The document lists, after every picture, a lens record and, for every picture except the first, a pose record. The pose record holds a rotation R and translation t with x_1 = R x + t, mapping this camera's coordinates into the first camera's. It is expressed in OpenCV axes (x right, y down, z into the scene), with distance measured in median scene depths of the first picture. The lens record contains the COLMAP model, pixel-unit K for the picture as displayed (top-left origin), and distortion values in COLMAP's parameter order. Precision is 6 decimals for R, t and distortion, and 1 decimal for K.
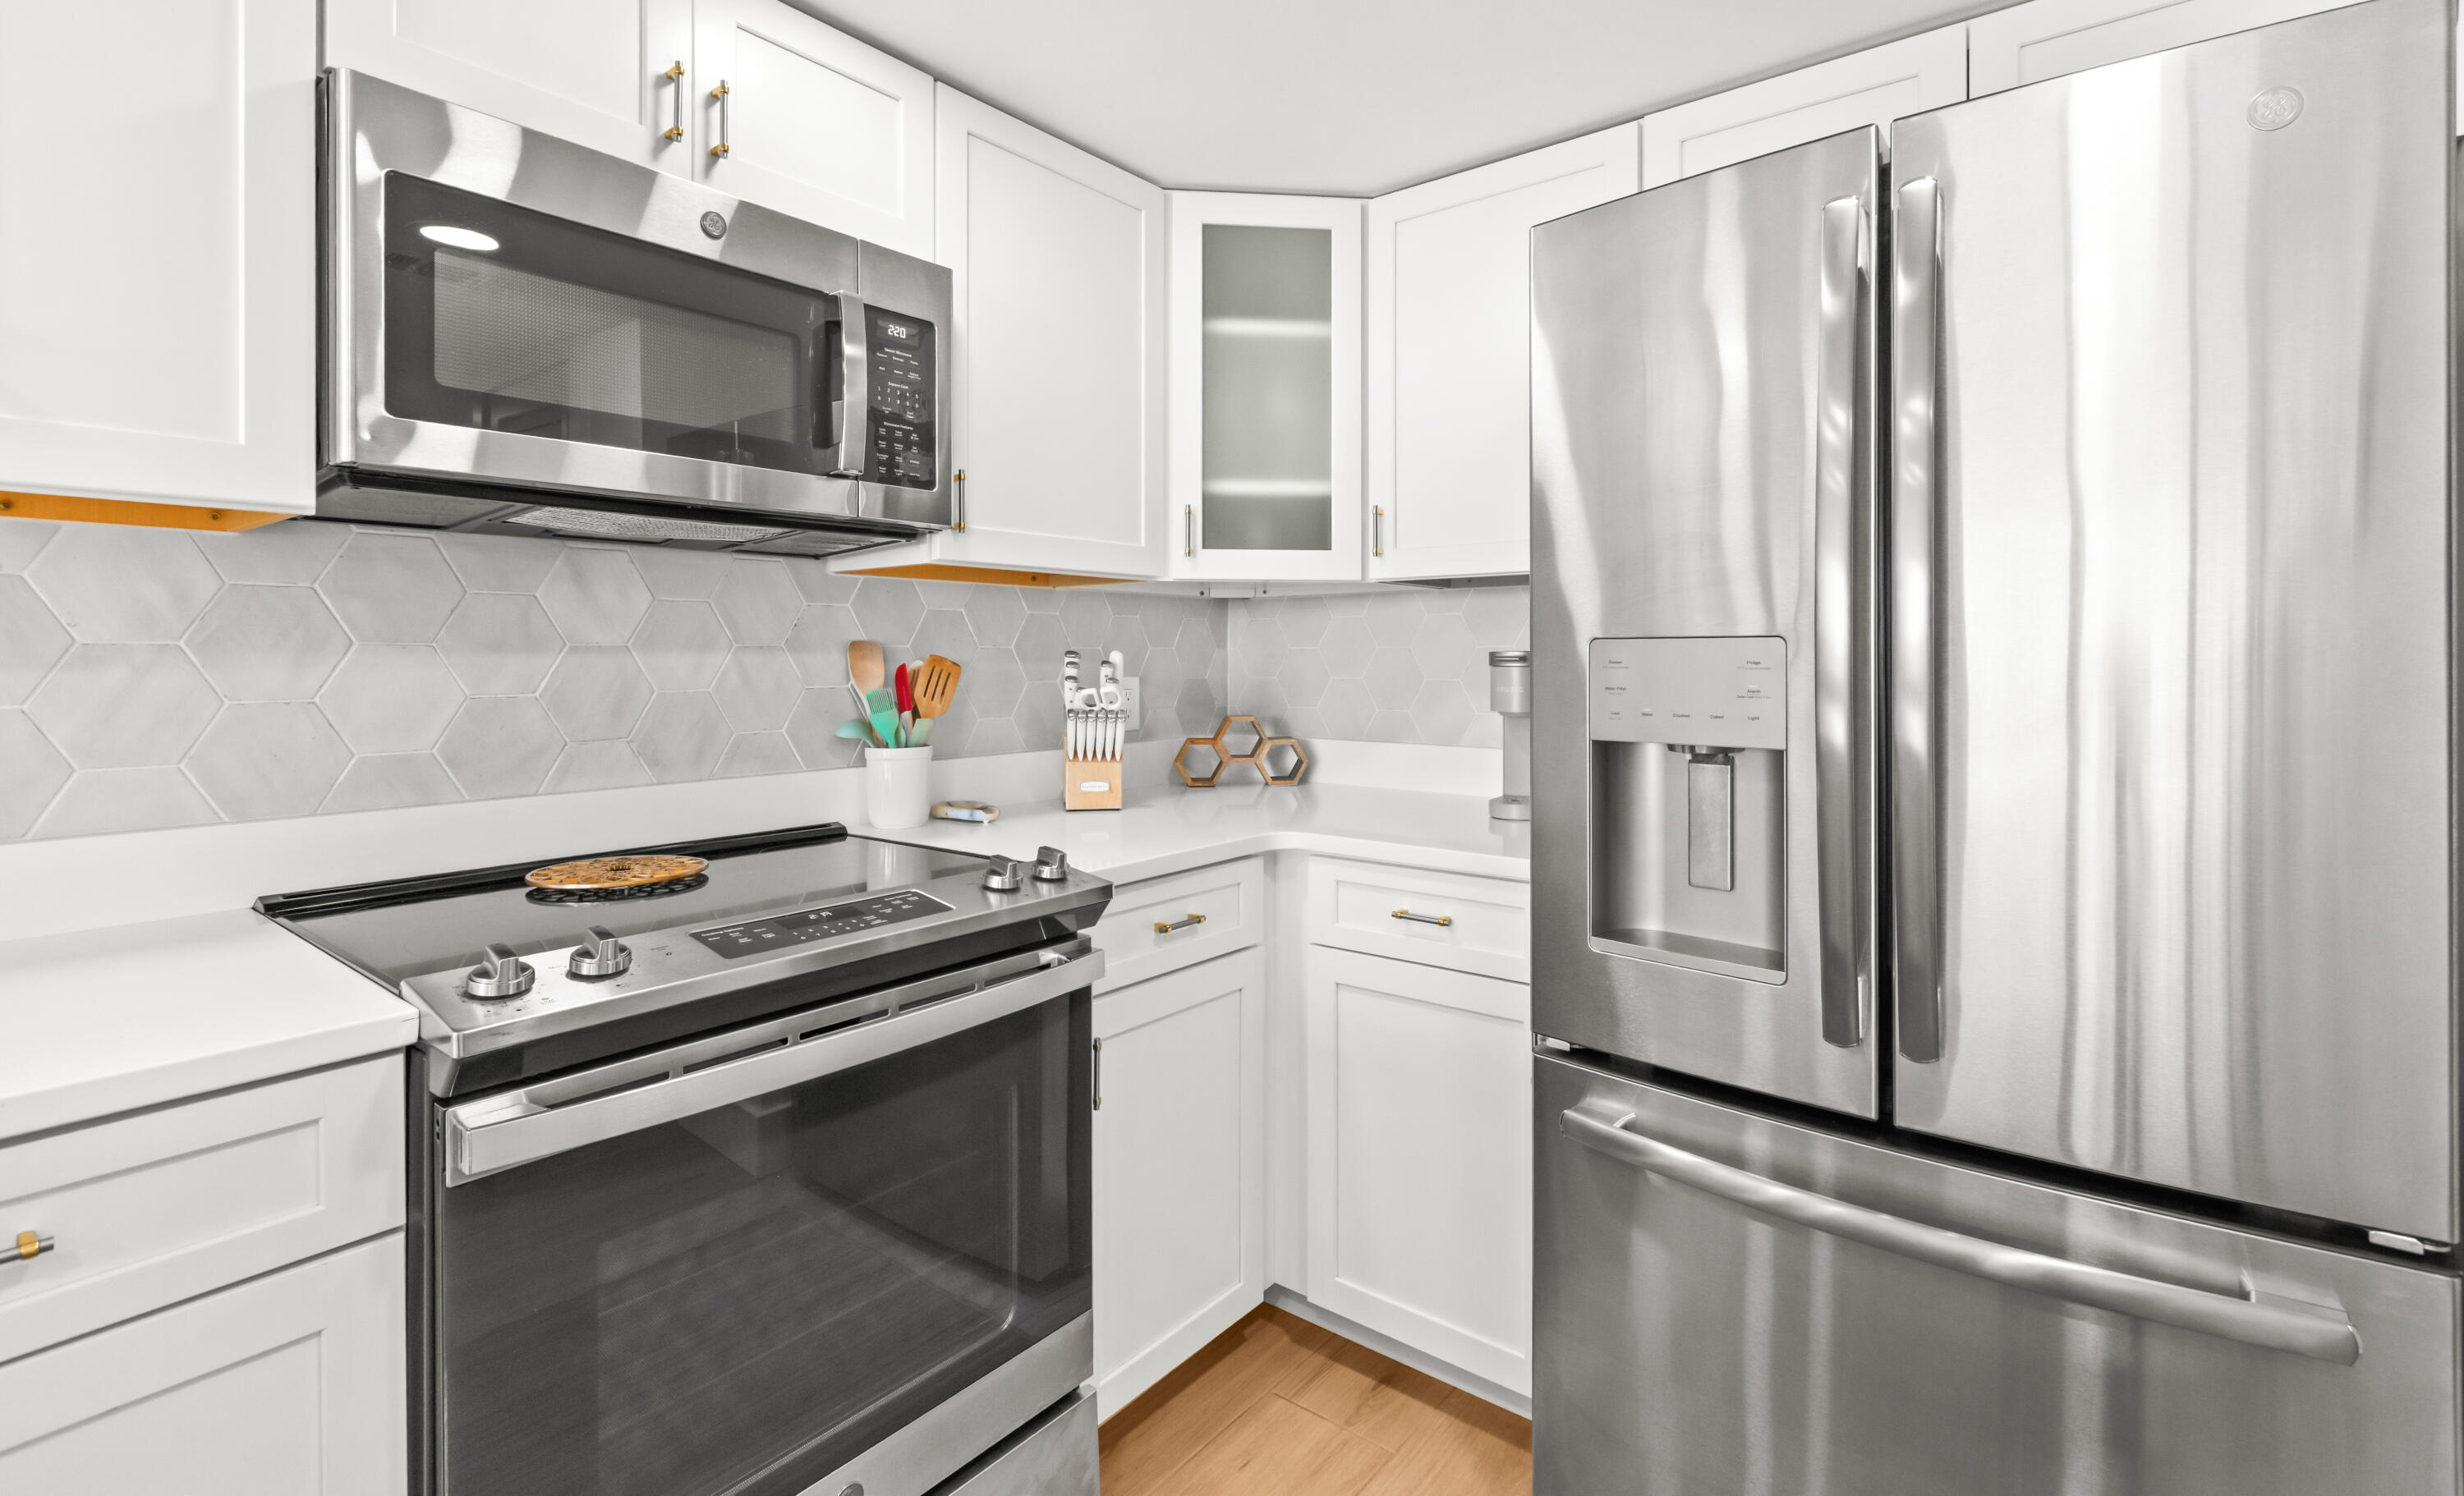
lens RADIAL K [[1107.2, 0, 1225.5], [0, 1107.2, 663.5], [0, 0, 1]] dist [0.002048, 0.000222]
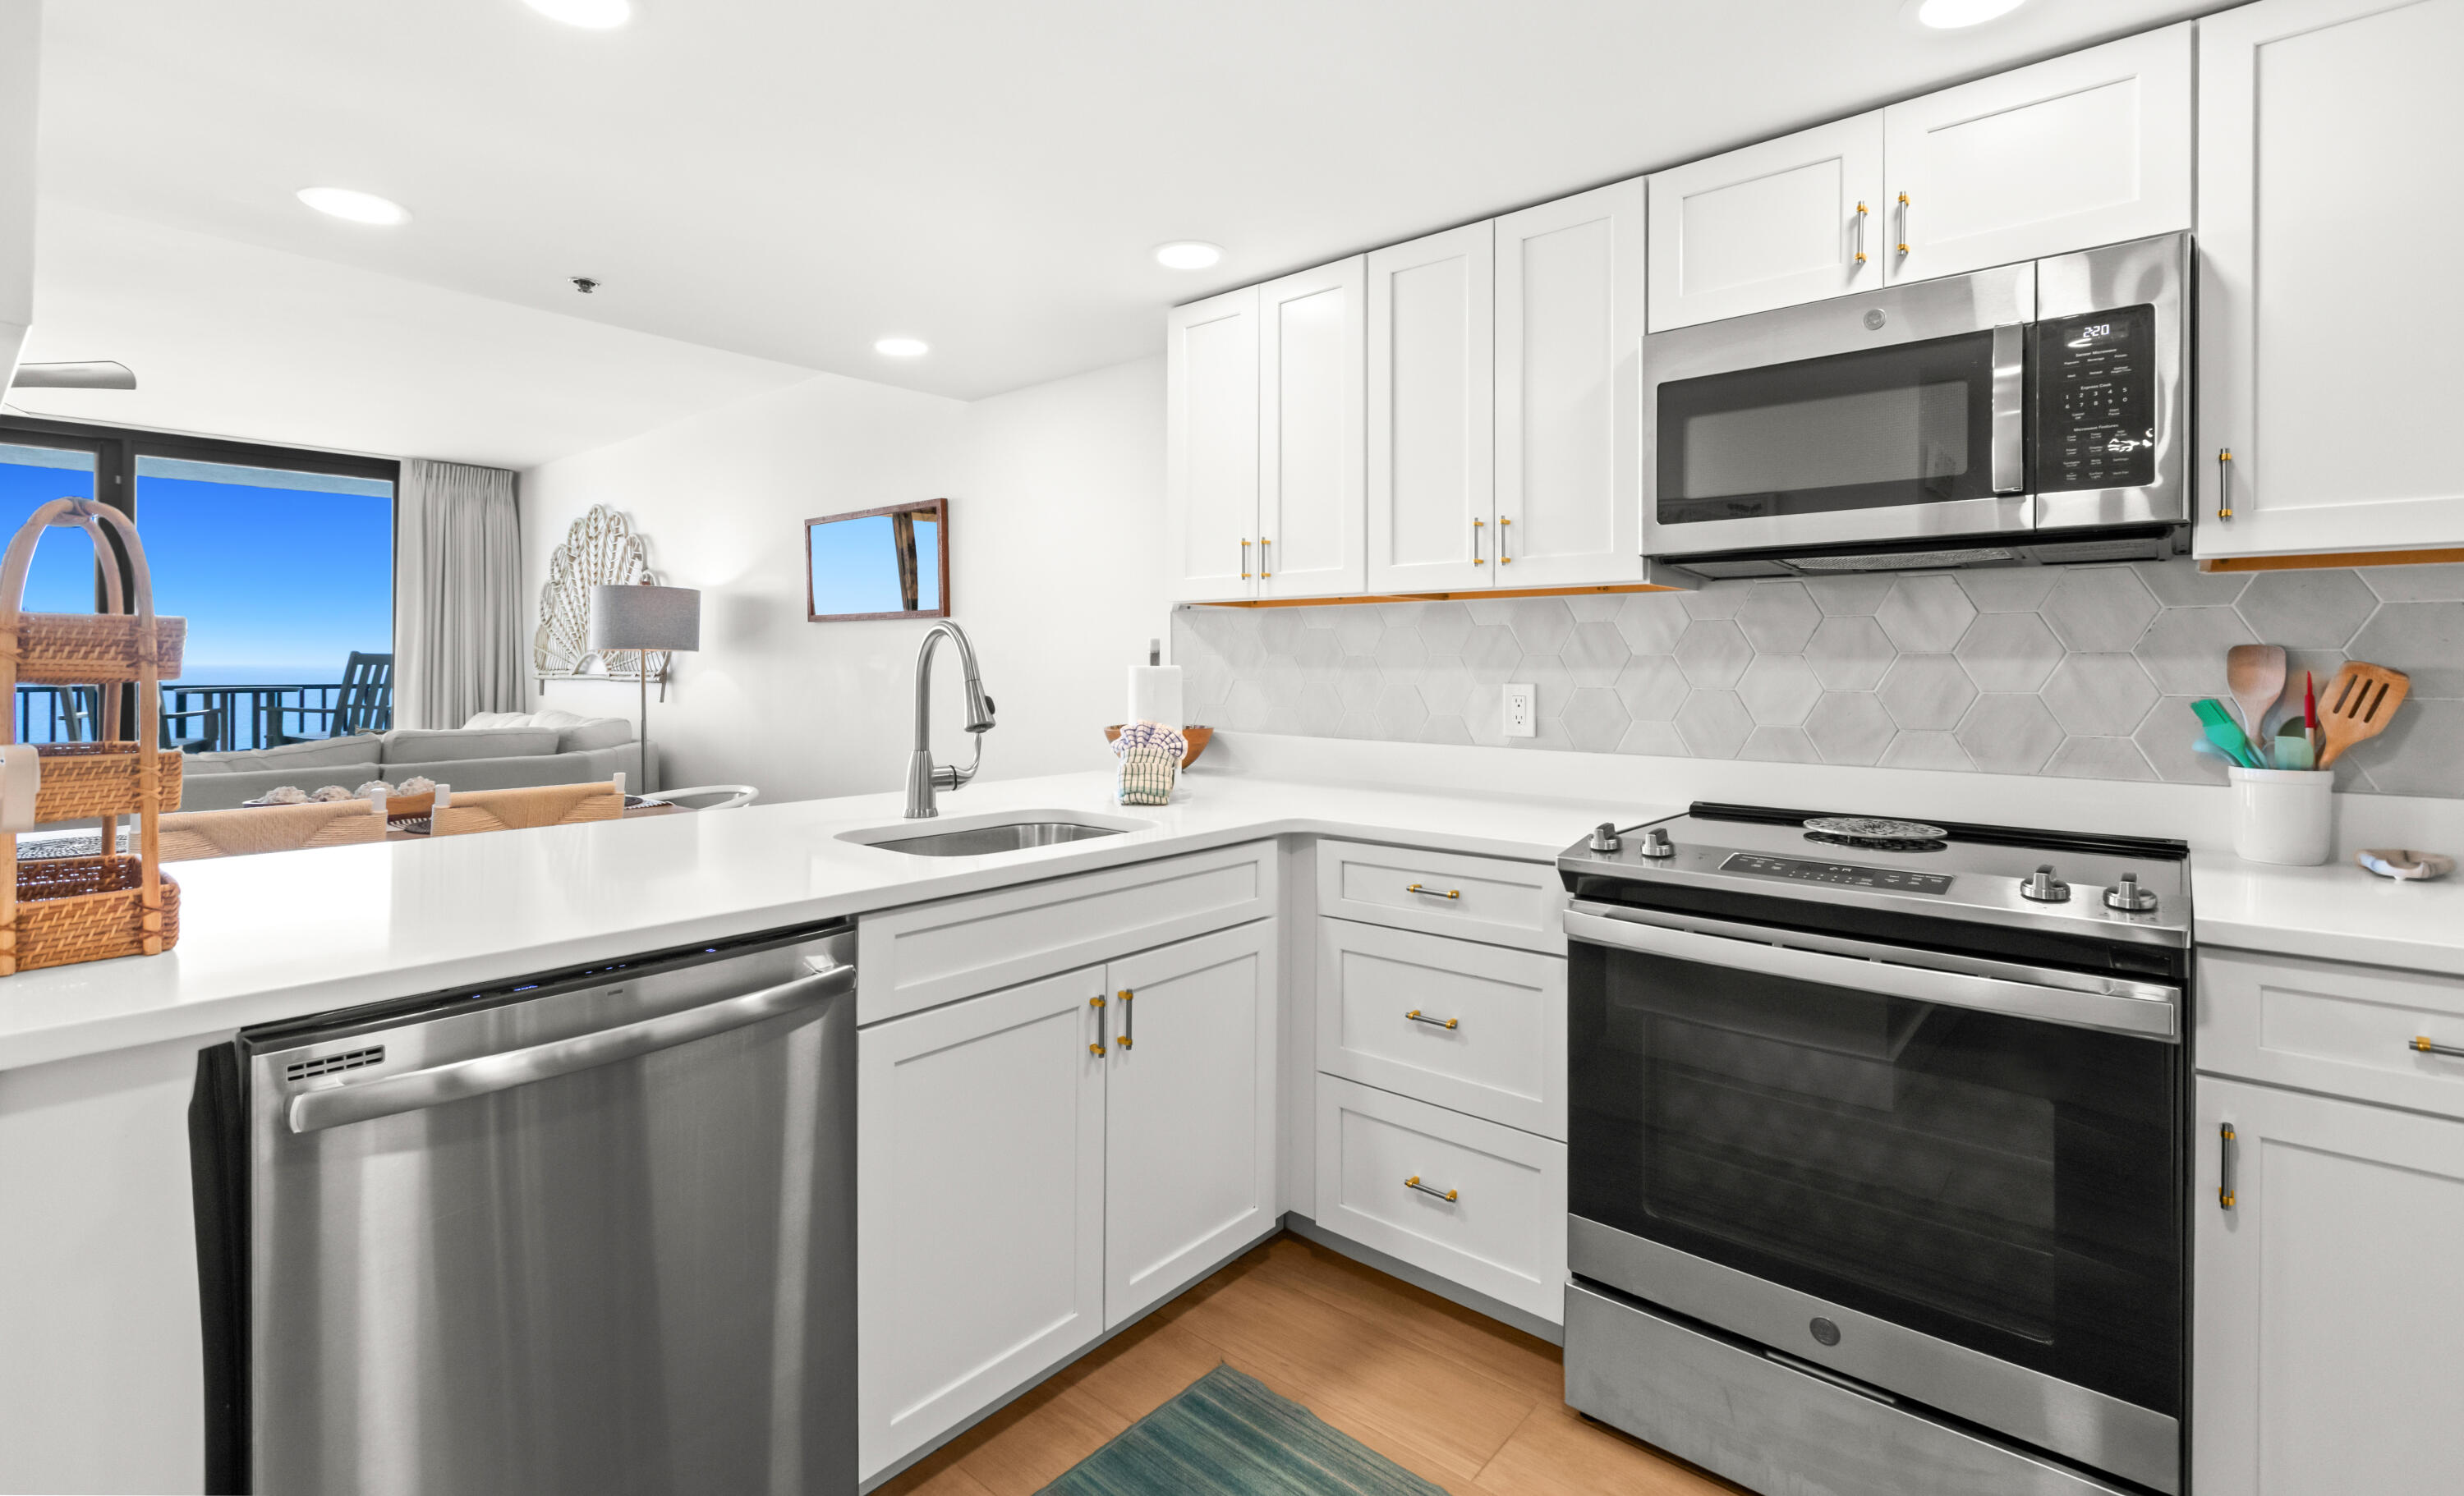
lens RADIAL K [[1107.2, 0, 1225.5], [0, 1107.2, 663.5], [0, 0, 1]] dist [0.002048, 0.000222]
pose [[-0.039446, 0.003989, -0.999214, 0.651612], [-0.003818, 0.999984, 0.004143, -0.006810], [0.999214, 0.003979, -0.039430, 0.248127]]
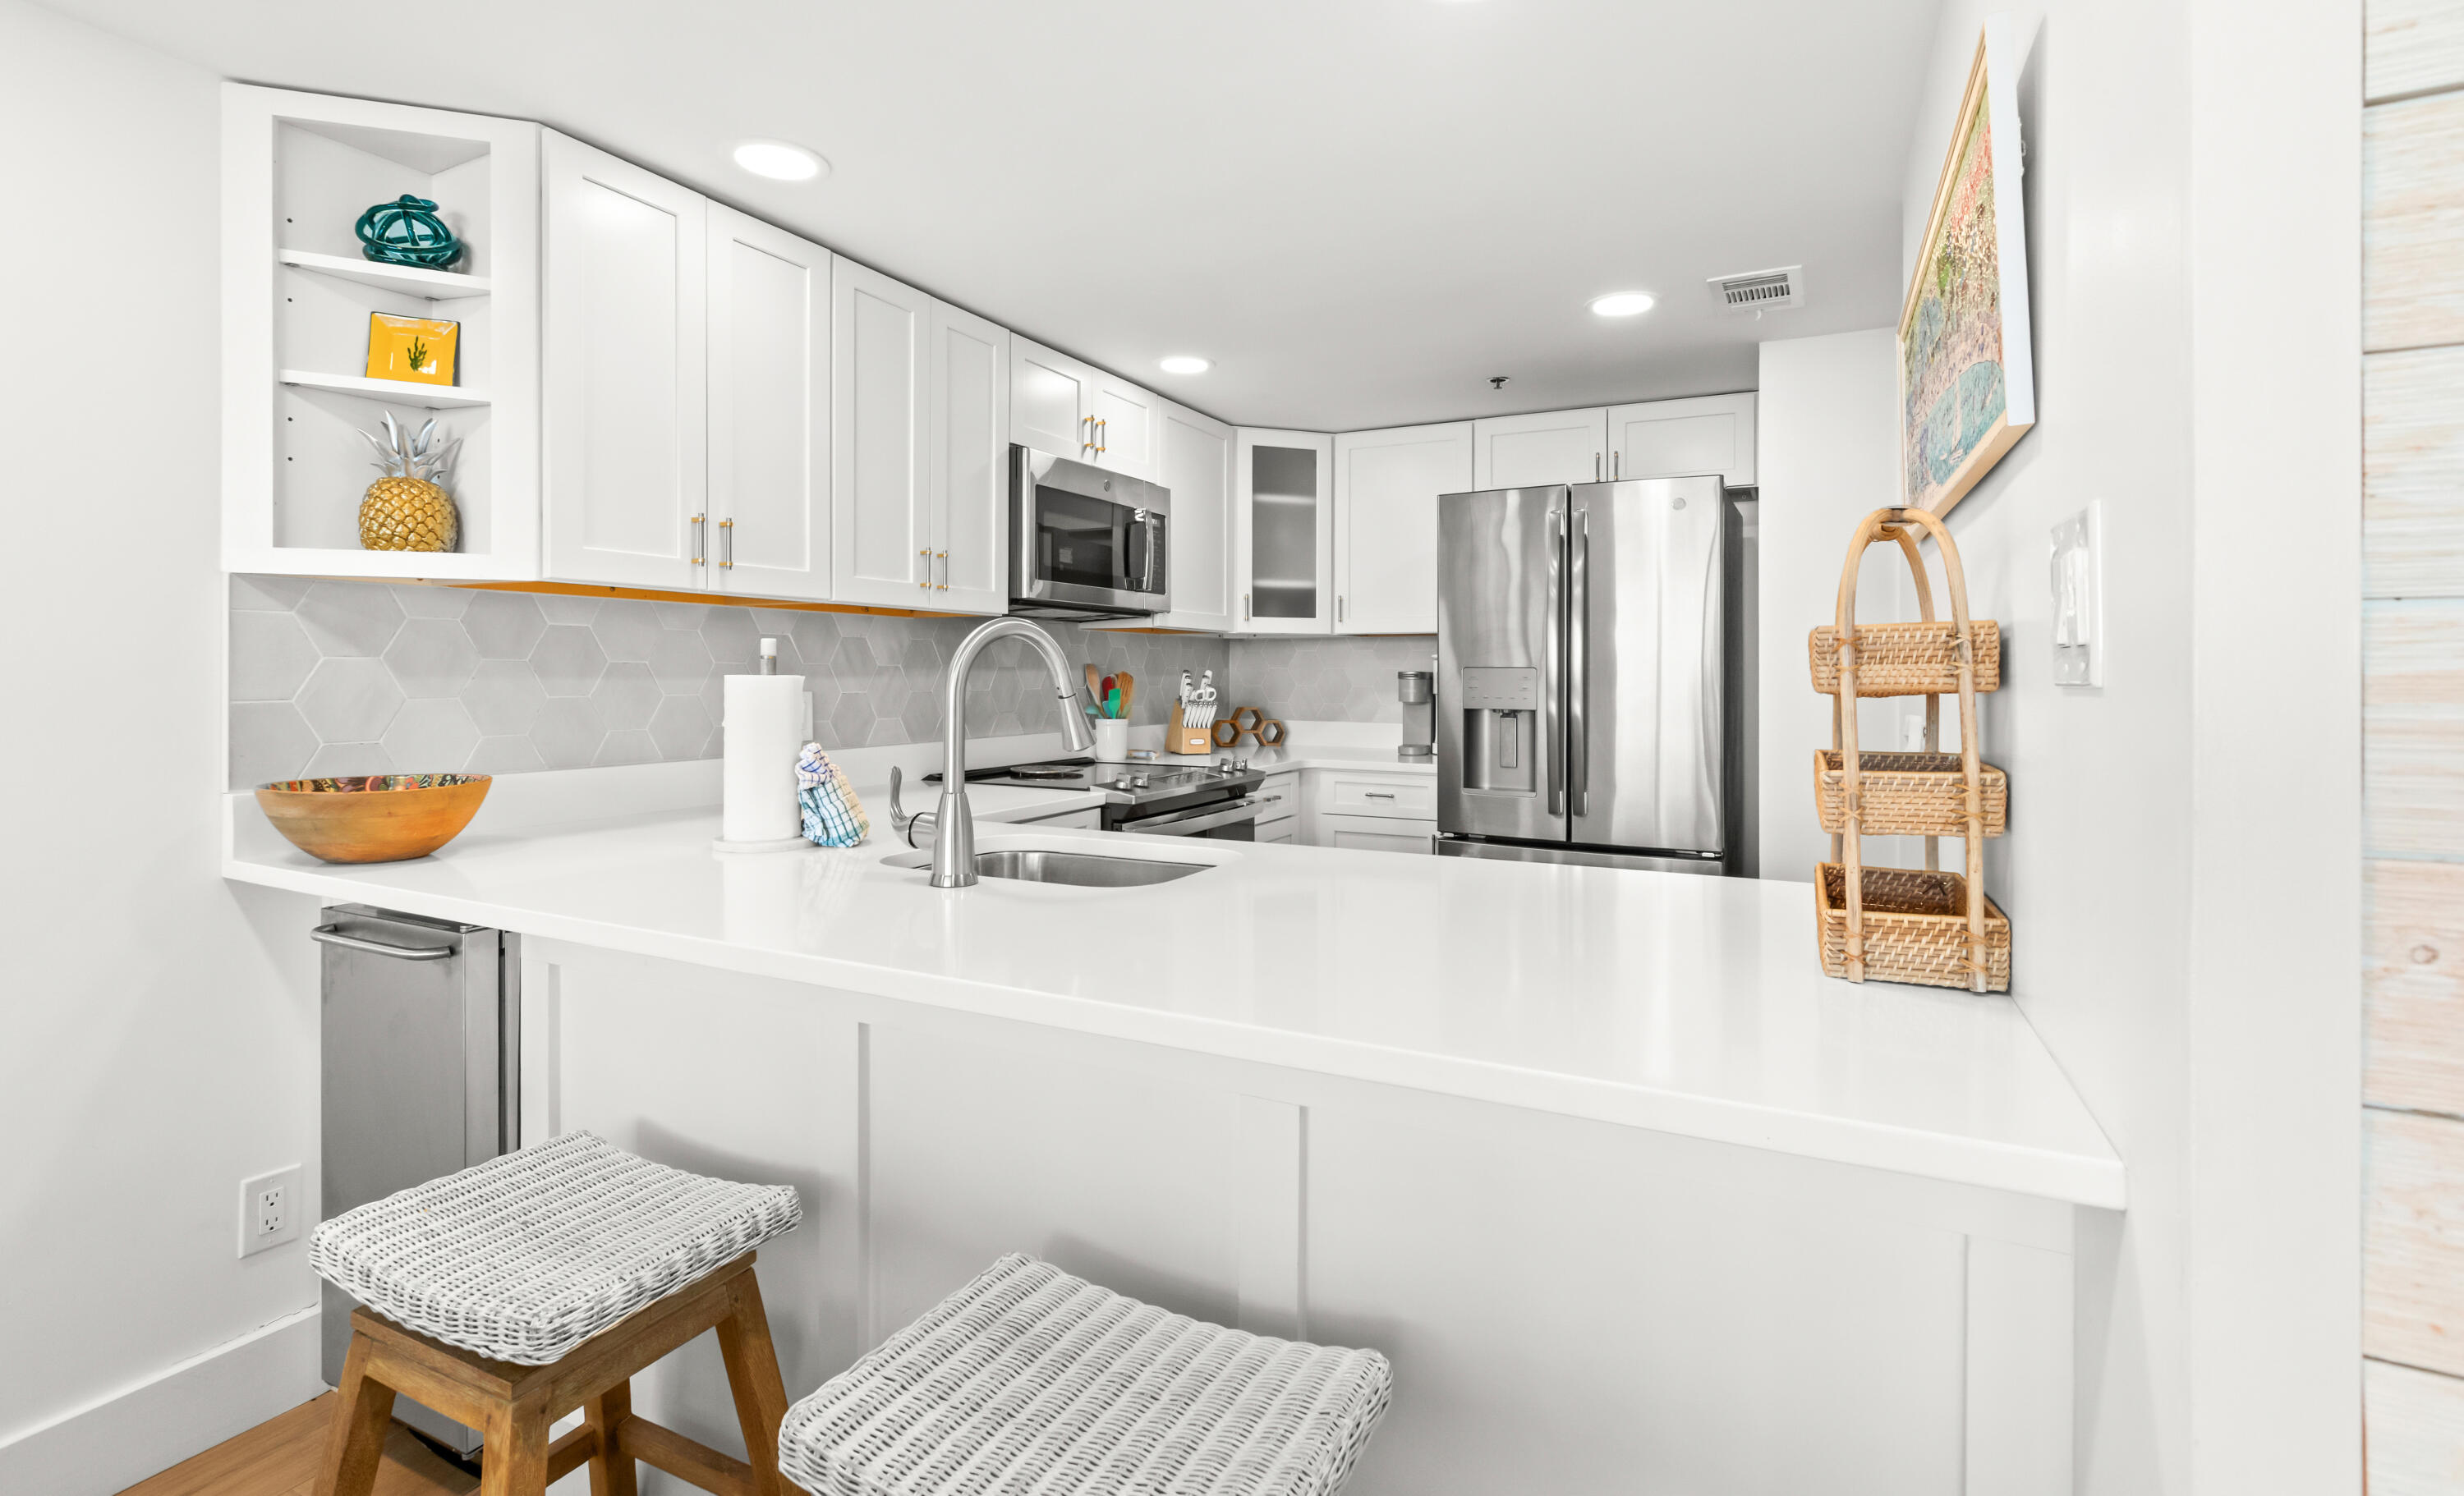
lens RADIAL K [[1107.2, 0, 1225.5], [0, 1107.2, 663.5], [0, 0, 1]] dist [0.002048, 0.000222]
pose [[0.981484, 0.007277, 0.191405, -0.520828], [-0.005017, 0.999912, -0.012293, 0.001127], [-0.191478, 0.011105, 0.981434, -1.039248]]
